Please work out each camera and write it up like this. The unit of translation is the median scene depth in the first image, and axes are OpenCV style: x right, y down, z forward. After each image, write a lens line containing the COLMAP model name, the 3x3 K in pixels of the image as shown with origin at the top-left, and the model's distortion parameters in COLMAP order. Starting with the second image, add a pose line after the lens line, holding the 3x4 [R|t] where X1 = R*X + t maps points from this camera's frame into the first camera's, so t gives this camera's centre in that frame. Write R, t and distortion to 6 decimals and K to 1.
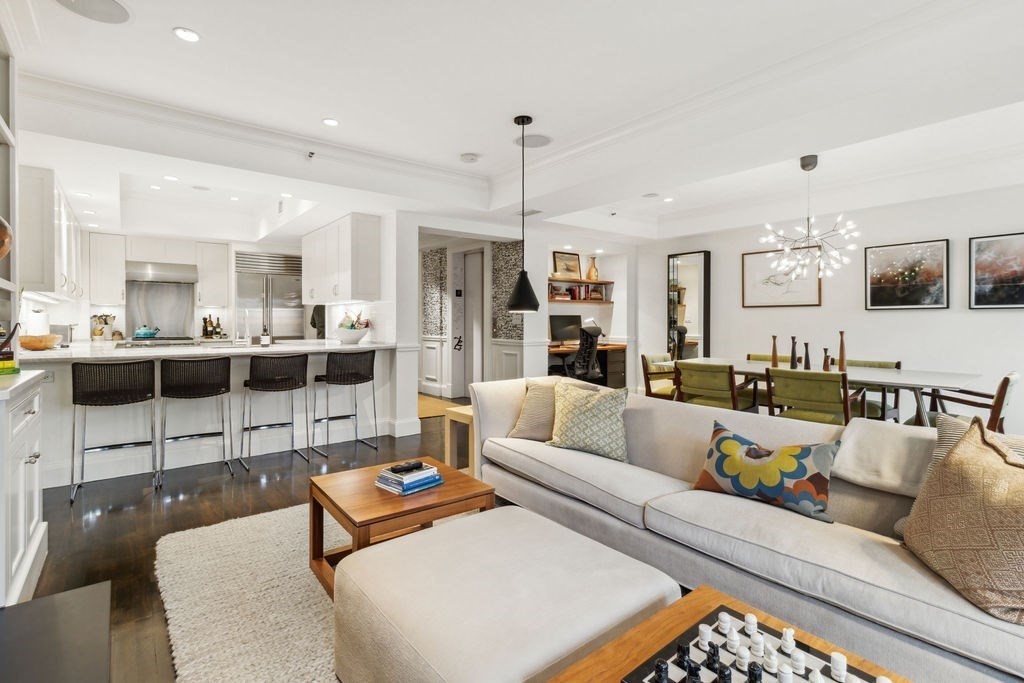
lens RADIAL K [[486.6, 0, 524.0], [0, 486.6, 322.8], [0, 0, 1]] dist [0.000512, 0.000169]
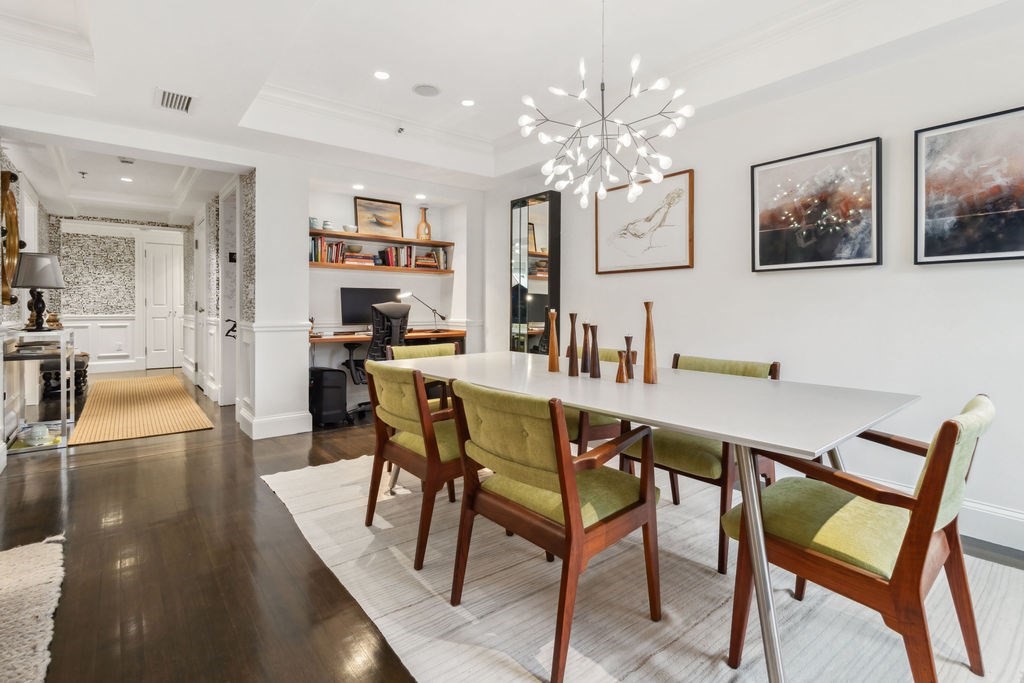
lens RADIAL K [[486.6, 0, 535.5], [0, 486.6, 309.7], [0, 0, 1]] dist [0.000512, 0.000169]
pose [[0.999560, 0.003352, 0.029477, 0.314480], [-0.003350, 0.999994, -0.000110, 0.015242], [-0.029477, 0.000011, 0.999565, 0.311184]]
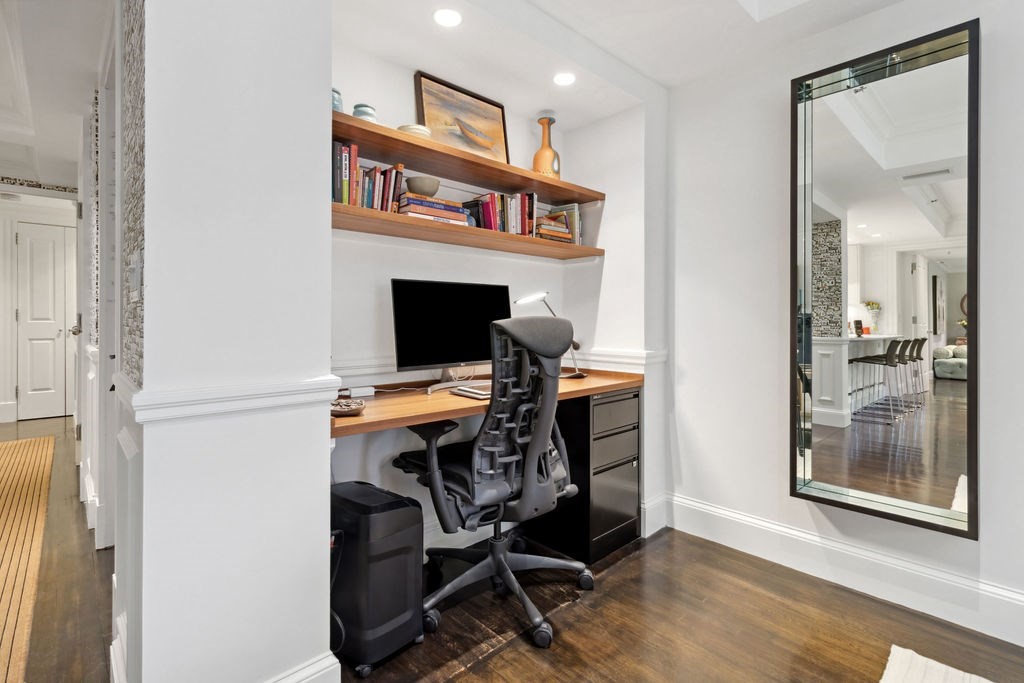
lens RADIAL K [[486.6, 0, 530.7], [0, 486.6, 318.4], [0, 0, 1]] dist [0.000512, 0.000169]
pose [[0.995707, 0.002680, 0.092521, 0.109536], [-0.001776, 0.999950, -0.009845, 0.010860], [-0.092543, 0.009638, 0.995662, 0.726199]]
